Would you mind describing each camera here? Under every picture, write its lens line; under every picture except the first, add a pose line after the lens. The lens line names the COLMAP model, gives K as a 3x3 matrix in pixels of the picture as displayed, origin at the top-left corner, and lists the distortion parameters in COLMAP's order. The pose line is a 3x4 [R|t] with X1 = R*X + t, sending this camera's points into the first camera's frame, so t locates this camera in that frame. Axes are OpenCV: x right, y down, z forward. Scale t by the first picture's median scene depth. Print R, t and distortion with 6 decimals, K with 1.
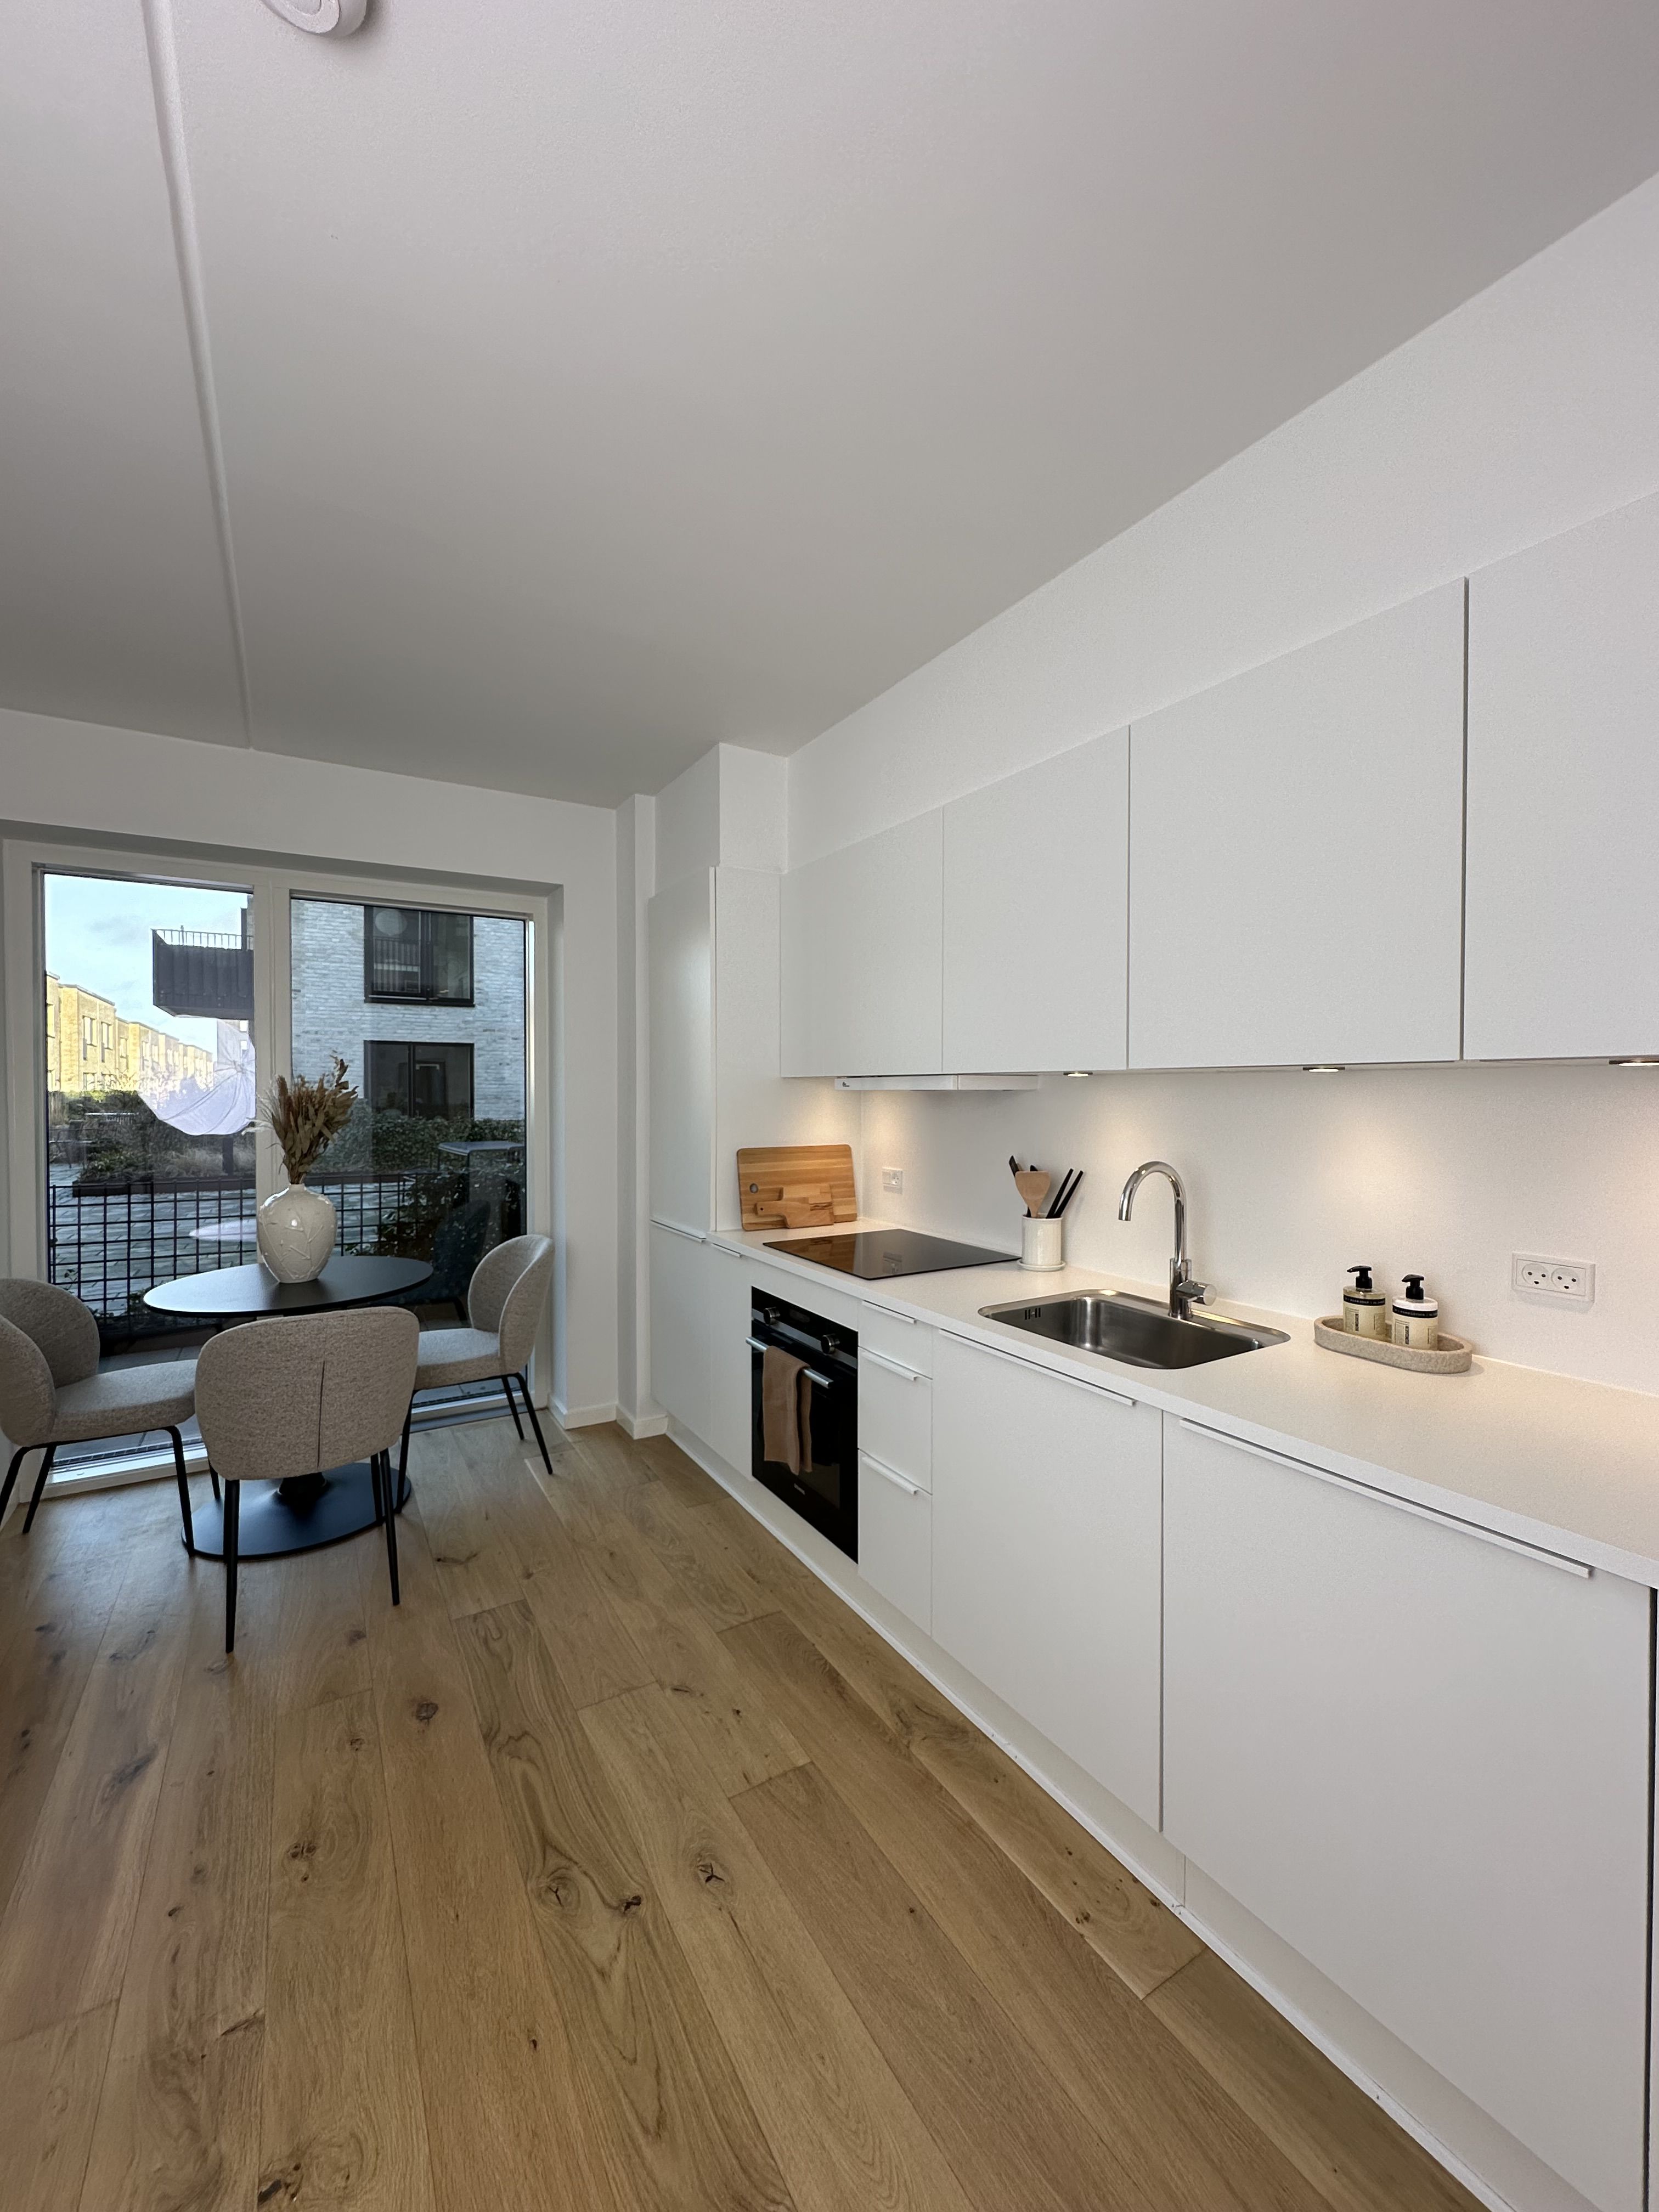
lens RADIAL K [[883.5, 0, 830.0], [0, 883.5, 1099.4], [0, 0, 1]] dist [-0.000170, 0.000801]
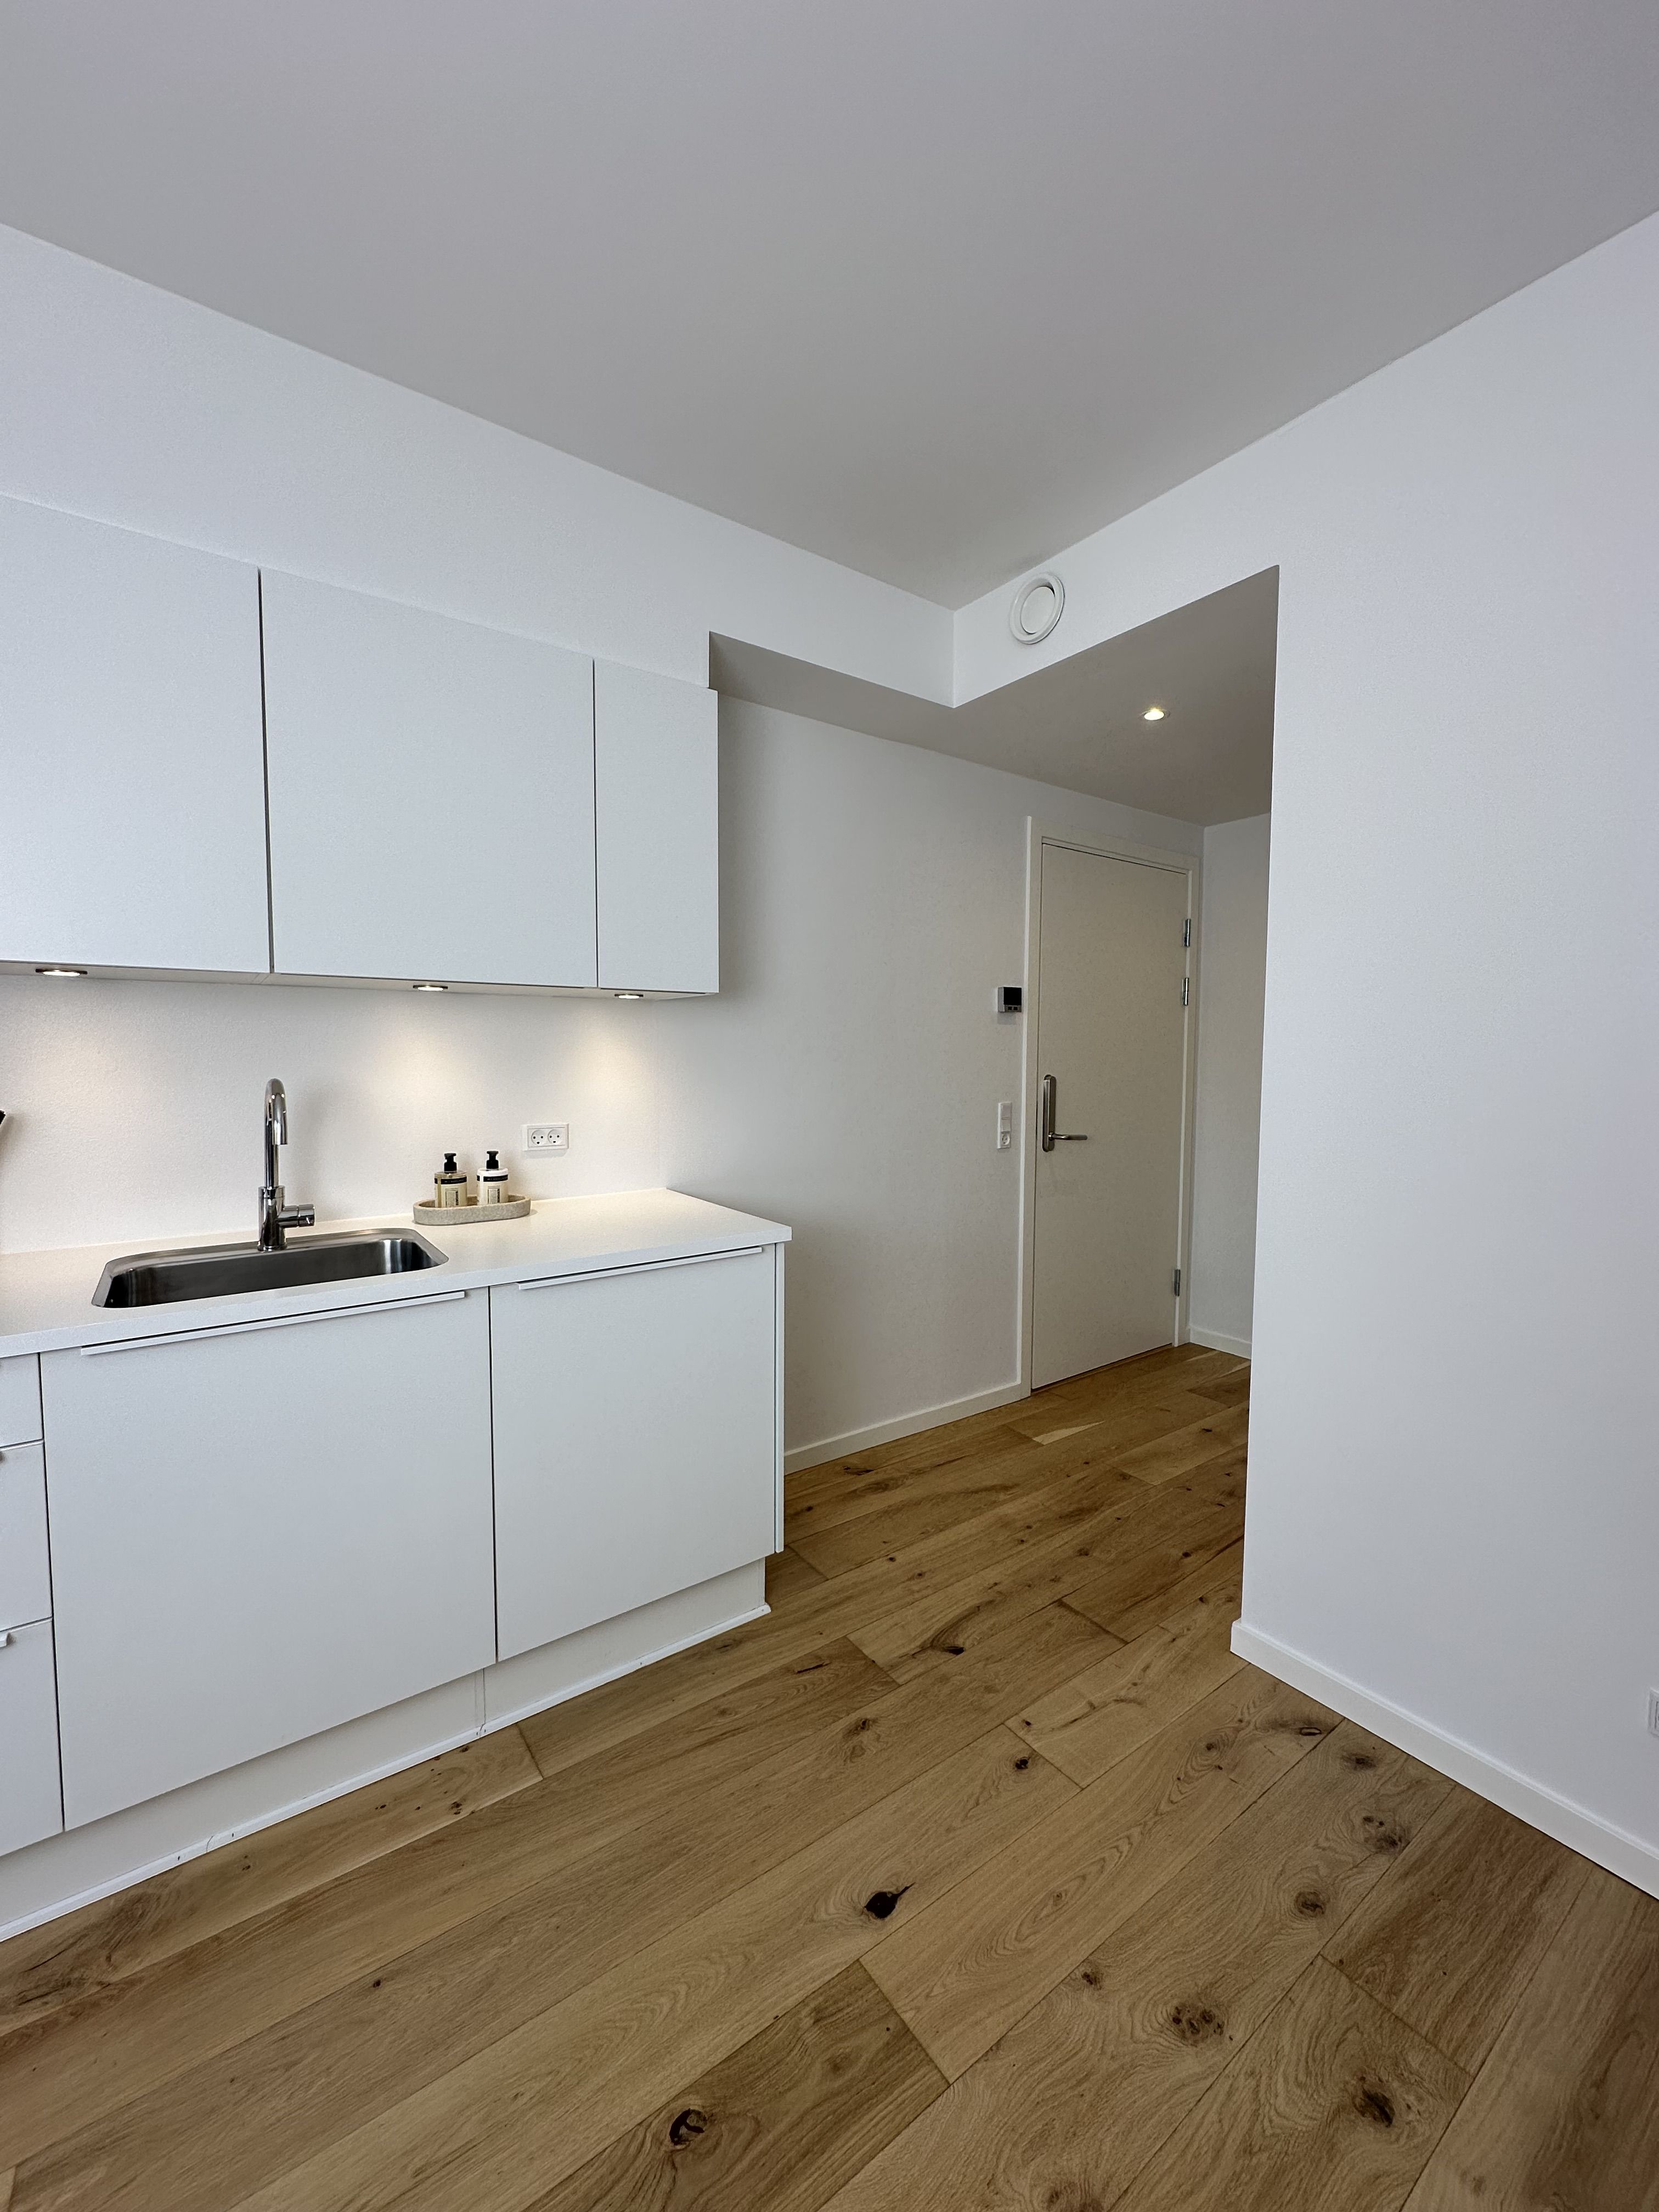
lens RADIAL K [[883.5, 0, 830.0], [0, 883.5, 1099.4], [0, 0, 1]] dist [-0.000170, 0.000801]
pose [[-0.078219, -0.055674, 0.995380, -0.369136], [0.006435, 0.998390, 0.056348, 0.029248], [-0.996915, 0.010812, -0.077734, 0.331010]]
